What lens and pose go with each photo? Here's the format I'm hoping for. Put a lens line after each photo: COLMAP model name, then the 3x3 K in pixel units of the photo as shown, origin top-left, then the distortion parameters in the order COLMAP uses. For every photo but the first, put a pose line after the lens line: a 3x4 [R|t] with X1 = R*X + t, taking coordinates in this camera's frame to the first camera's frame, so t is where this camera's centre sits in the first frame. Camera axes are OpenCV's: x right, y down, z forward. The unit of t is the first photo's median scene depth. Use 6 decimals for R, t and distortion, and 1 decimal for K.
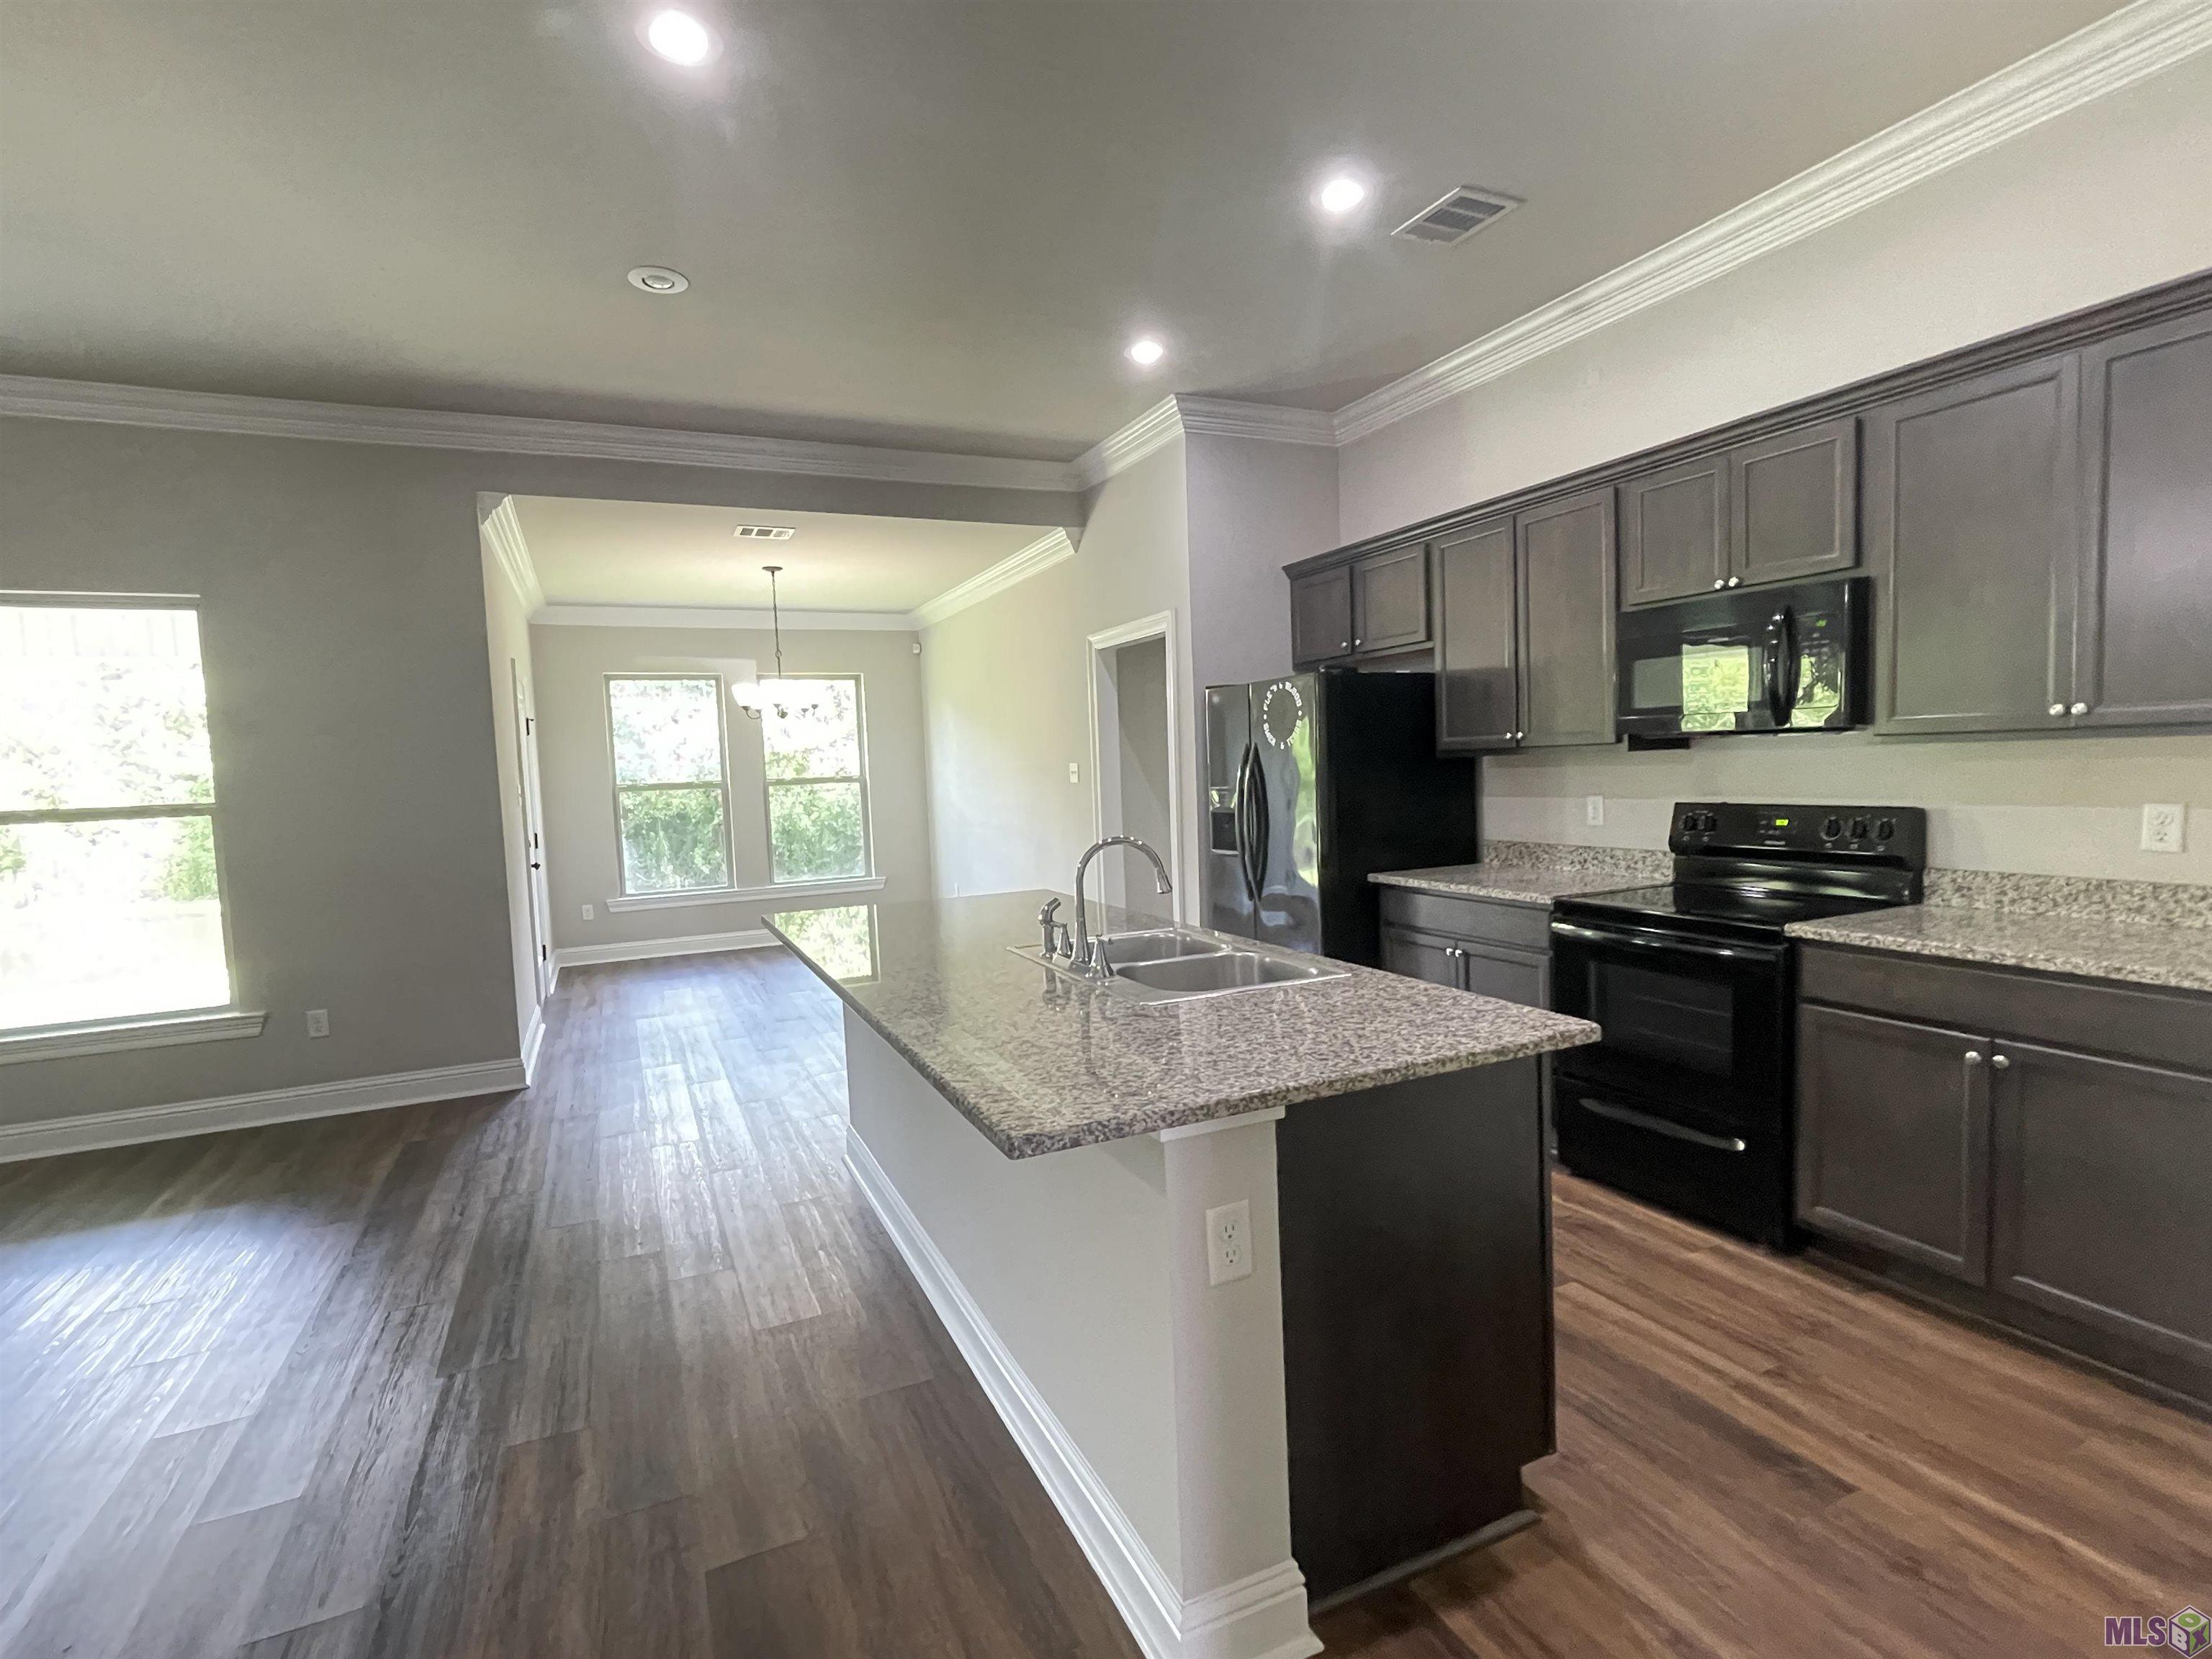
lens RADIAL K [[1070.3, 0, 1093.7], [0, 1070.3, 837.3], [0, 0, 1]] dist [0.001338, -0.000097]
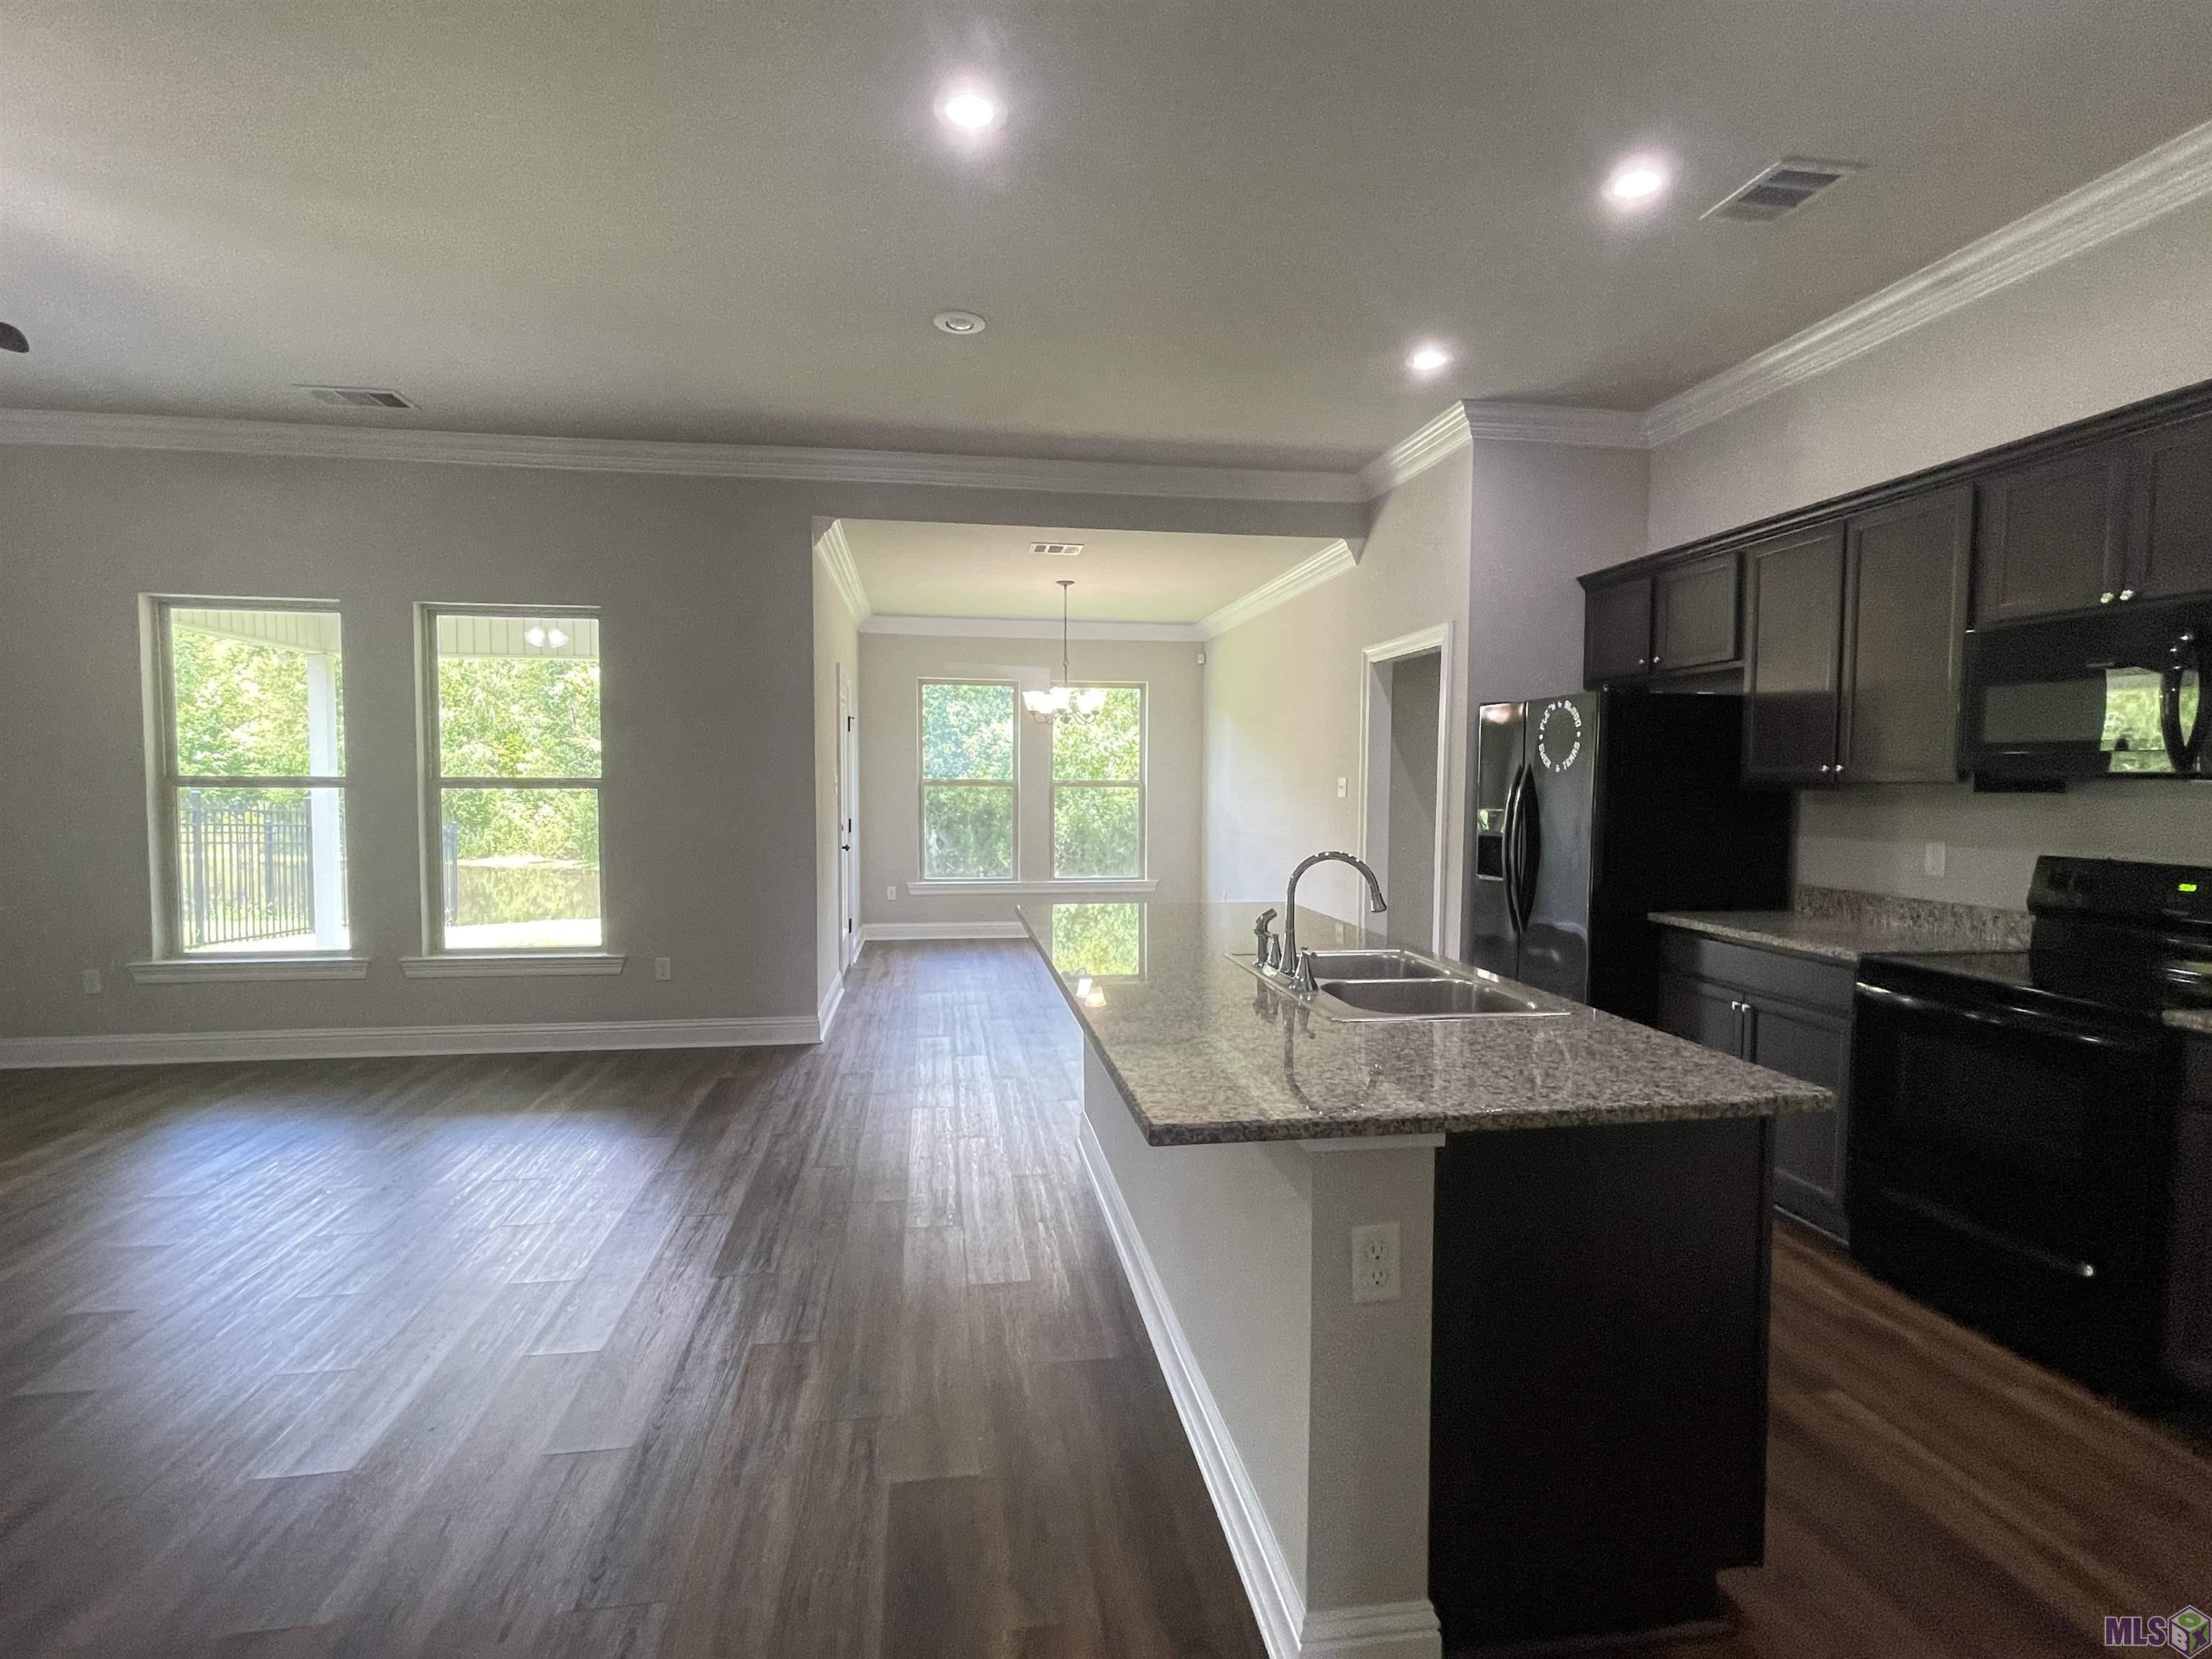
lens RADIAL K [[1070.5, 0, 1096.9], [0, 1070.5, 836.7], [0, 0, 1]] dist [0.005087, -0.000753]
pose [[0.961188, 0.059571, -0.269386, 0.051413], [-0.062093, 0.998070, -0.000841, -0.000189], [0.268816, 0.017535, 0.963032, -0.015411]]
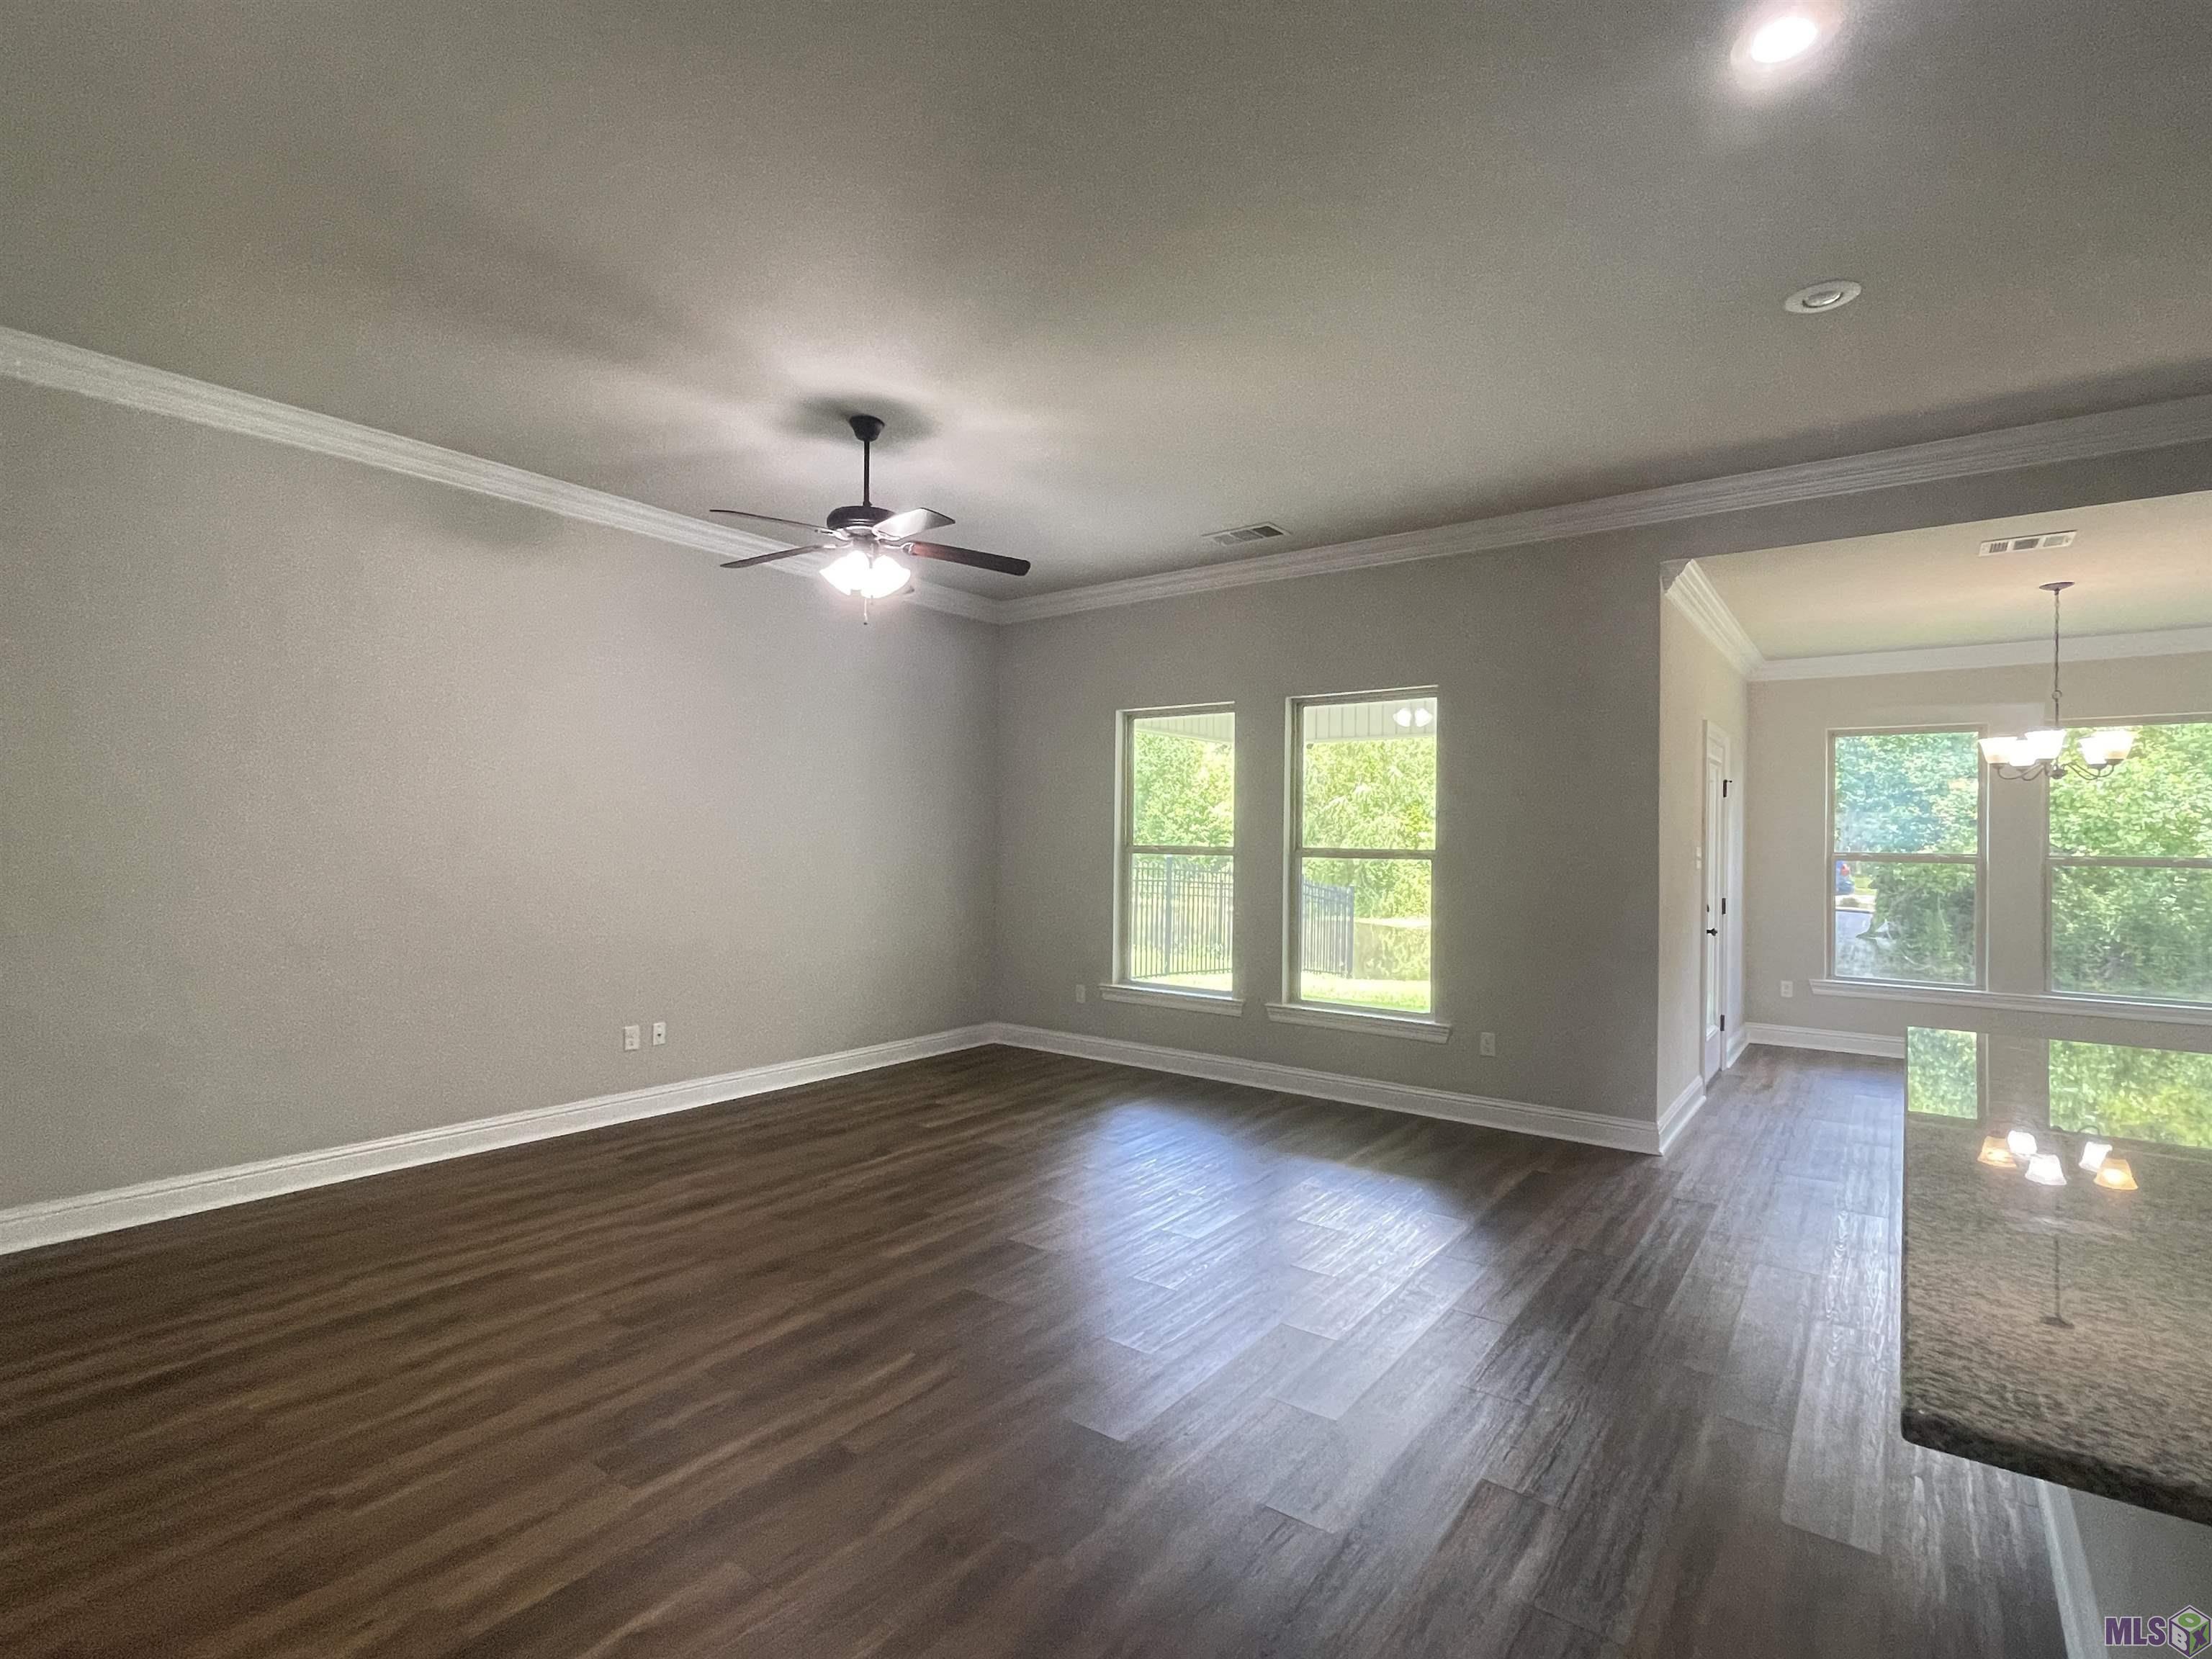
lens RADIAL K [[1070.3, 0, 1093.7], [0, 1070.3, 837.3], [0, 0, 1]] dist [0.001338, -0.000097]
pose [[0.473043, 0.043744, -0.879953, 0.096924], [-0.090387, 0.995906, 0.000918, -0.013933], [0.876391, 0.079102, 0.475060, 0.067107]]
